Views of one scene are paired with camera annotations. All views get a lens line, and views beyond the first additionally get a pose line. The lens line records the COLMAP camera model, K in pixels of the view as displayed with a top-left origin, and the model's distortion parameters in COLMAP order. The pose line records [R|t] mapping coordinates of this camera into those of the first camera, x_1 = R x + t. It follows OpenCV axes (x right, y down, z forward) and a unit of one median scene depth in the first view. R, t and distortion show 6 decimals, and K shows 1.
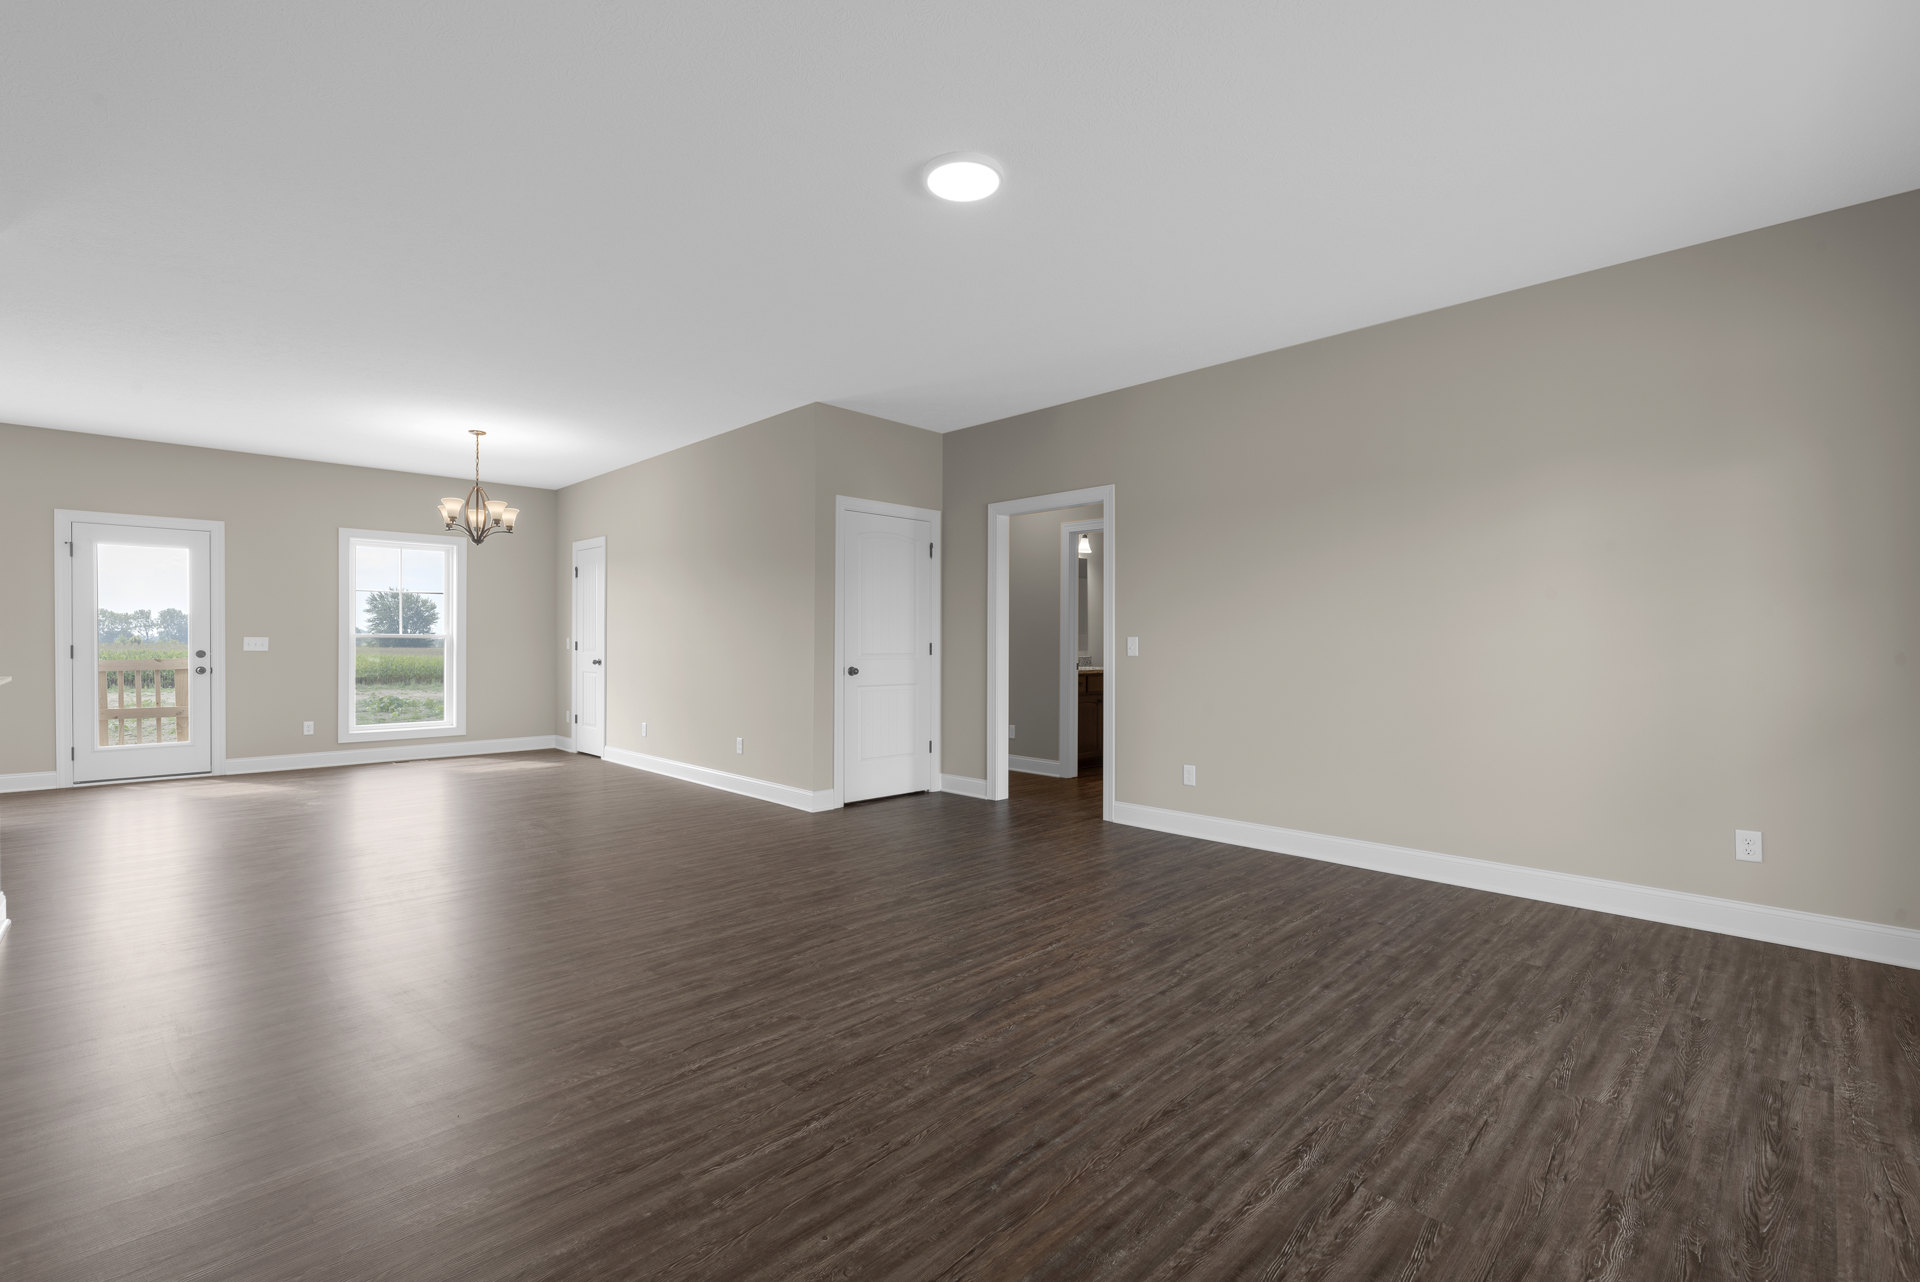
lens RADIAL K [[866.8, 0, 960.0], [0, 866.8, 641.0], [0, 0, 1]] dist [0.000163, 0.000138]
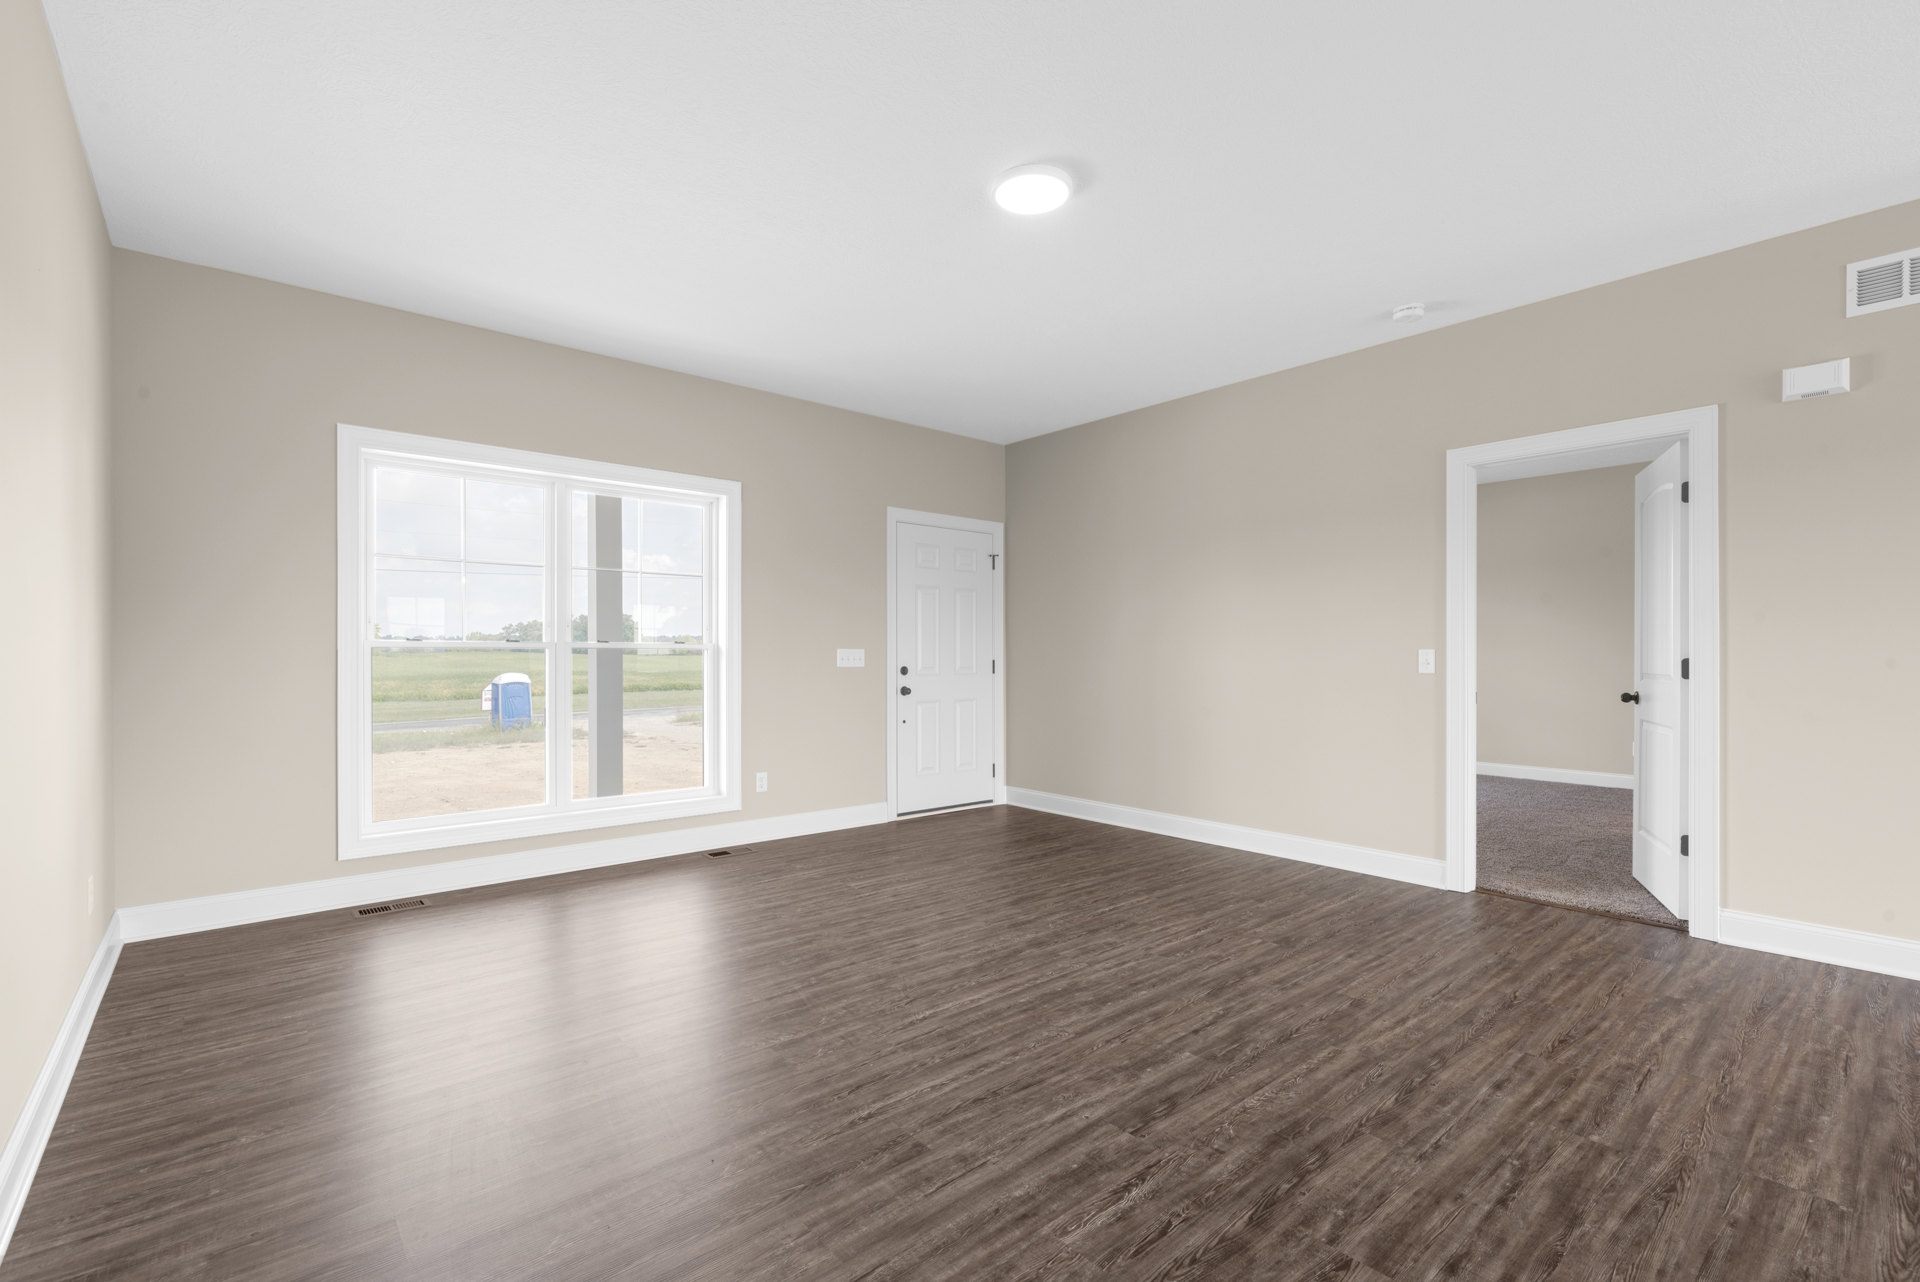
lens RADIAL K [[866.8, 0, 960.0], [0, 866.8, 641.0], [0, 0, 1]] dist [0.000163, 0.000138]
pose [[-0.997579, -0.002669, 0.069491, 0.014968], [-0.003751, 0.999874, -0.015456, 0.001390], [-0.069441, -0.015679, -0.997463, 2.029035]]
